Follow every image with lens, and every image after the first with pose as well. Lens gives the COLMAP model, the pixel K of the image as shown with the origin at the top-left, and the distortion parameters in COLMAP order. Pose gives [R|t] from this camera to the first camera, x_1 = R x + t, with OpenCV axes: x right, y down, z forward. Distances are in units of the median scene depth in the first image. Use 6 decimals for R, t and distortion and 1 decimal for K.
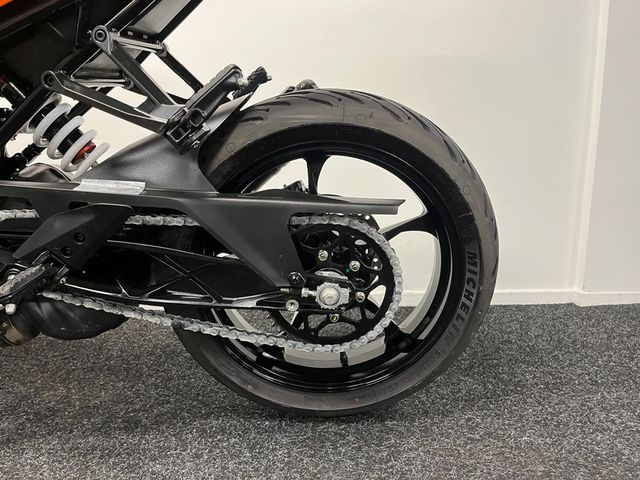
lens RADIAL K [[479.0, 0, 316.8], [0, 479.0, 237.3], [0, 0, 1]] dist [0.088160, -0.119277]
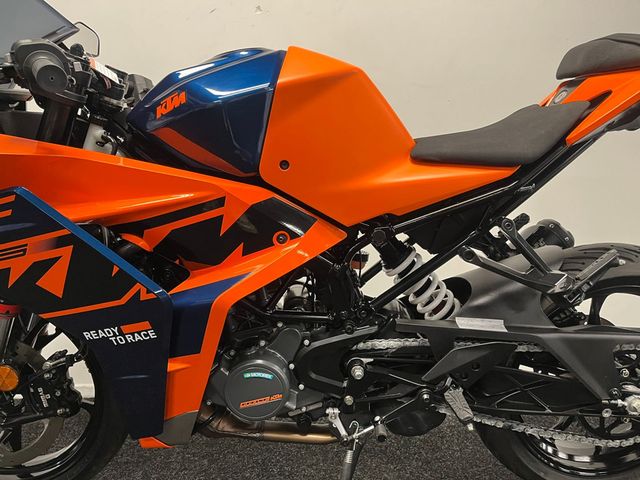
lens RADIAL K [[479.0, 0, 316.7], [0, 479.0, 238.8], [0, 0, 1]] dist [0.088160, -0.119277]
pose [[0.999524, 0.004981, 0.030446, -0.753830], [-0.002322, 0.996226, -0.086766, -0.181336], [-0.030763, 0.086654, 0.995763, -0.280737]]
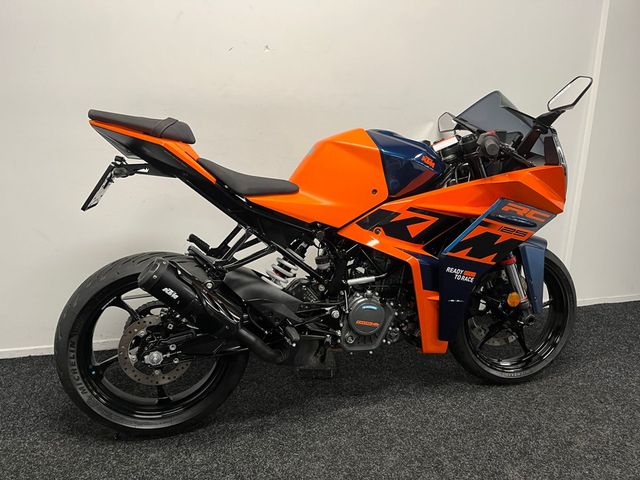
lens RADIAL K [[479.0, 0, 316.9], [0, 479.0, 241.0], [0, 0, 1]] dist [0.088160, -0.119277]
pose [[0.978824, -0.037558, 0.201228, -1.177596], [0.022849, 0.996927, 0.074925, -0.439721], [-0.203424, -0.068741, 0.976675, -0.906504]]
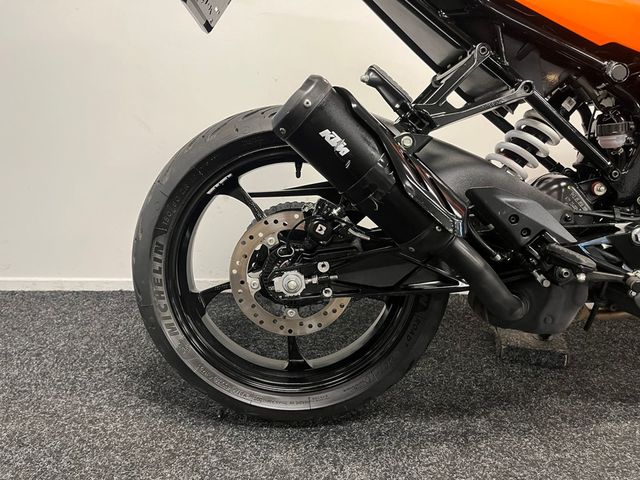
lens RADIAL K [[479.0, 0, 316.1], [0, 479.0, 238.5], [0, 0, 1]] dist [0.088160, -0.119277]
pose [[0.999591, 0.019481, -0.020959, -1.339724], [-0.017664, 0.996341, 0.083622, -0.085860], [0.022511, -0.083217, 0.996277, -0.086681]]
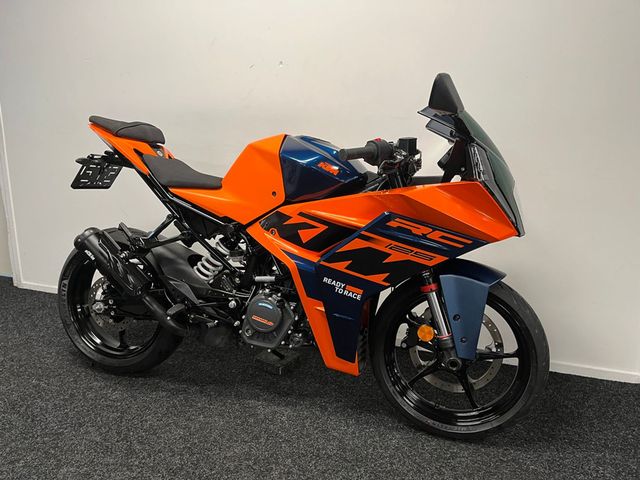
lens RADIAL K [[479.0, 0, 318.9], [0, 479.0, 244.3], [0, 0, 1]] dist [0.088160, -0.119277]
pose [[0.937631, 0.102552, -0.332162, 0.196387], [-0.088540, 0.994435, 0.057090, -0.411101], [0.336169, -0.024120, 0.941493, -0.880347]]
